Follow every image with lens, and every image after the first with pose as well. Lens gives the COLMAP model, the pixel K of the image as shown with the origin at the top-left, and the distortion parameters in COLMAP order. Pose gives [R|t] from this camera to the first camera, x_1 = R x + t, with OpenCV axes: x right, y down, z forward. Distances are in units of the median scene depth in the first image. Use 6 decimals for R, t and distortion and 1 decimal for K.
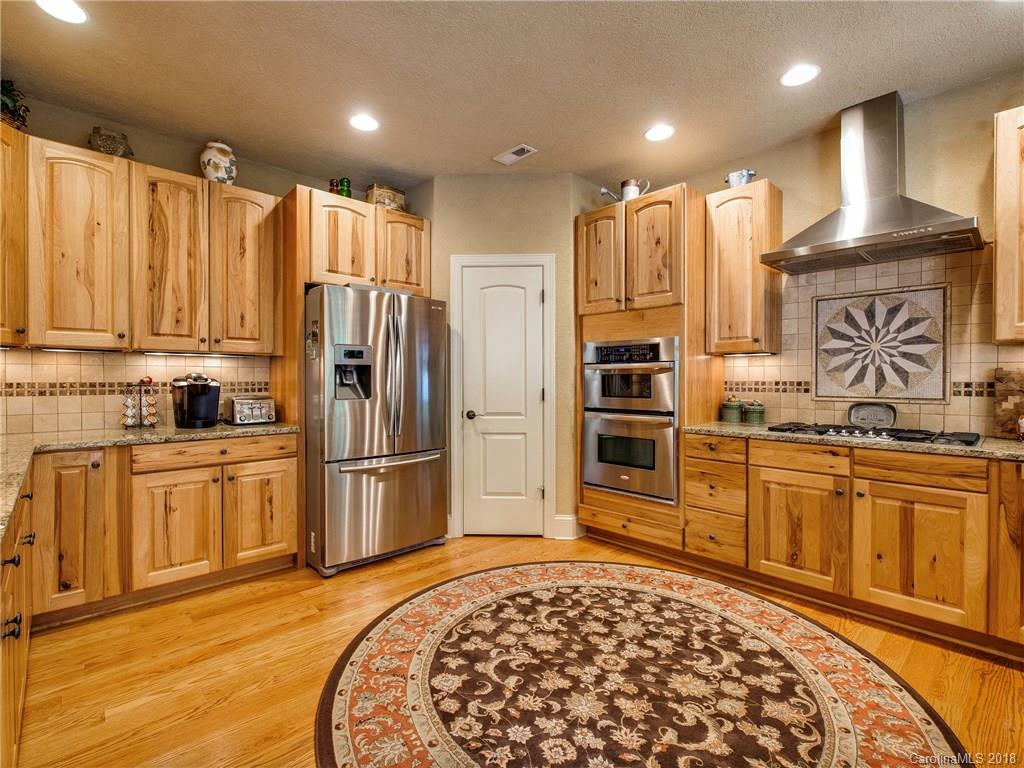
lens RADIAL K [[481.4, 0, 518.9], [0, 481.4, 385.7], [0, 0, 1]] dist [0.004370, -0.004694]
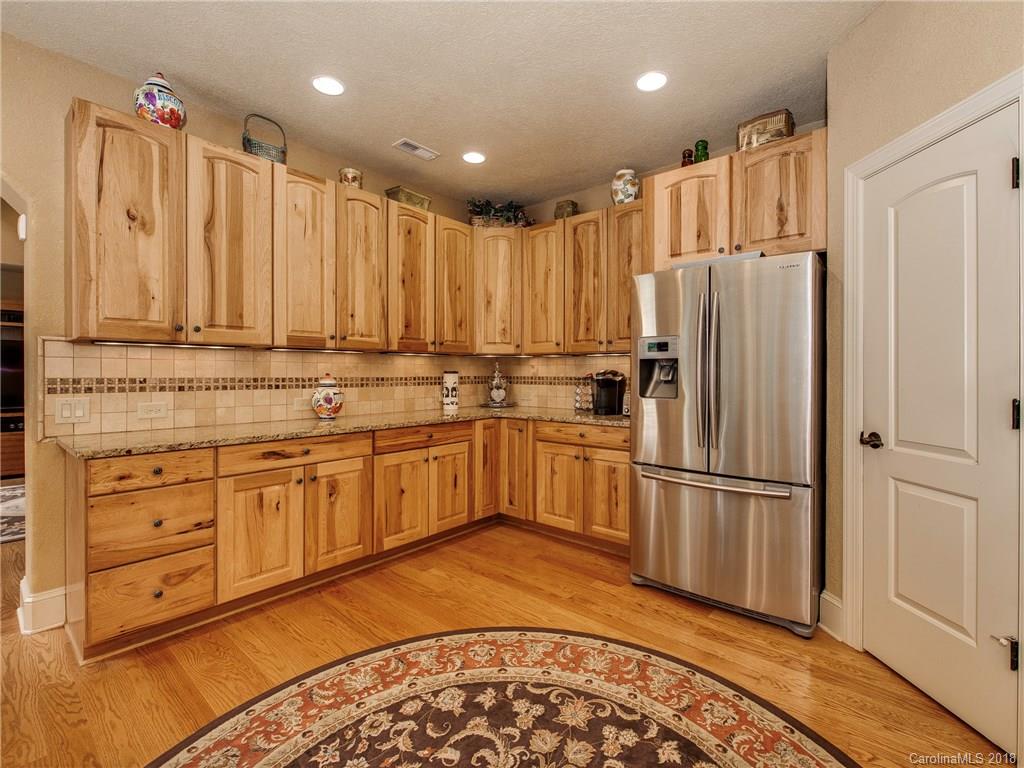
lens RADIAL K [[470.5, 0, 510.5], [0, 470.5, 376.5], [0, 0, 1]] dist [0.000394, -0.000605]
pose [[0.096465, 0.005976, -0.995318, 0.555581], [-0.015813, 0.999865, 0.004470, -0.011956], [0.995211, 0.015308, 0.096546, 0.738041]]
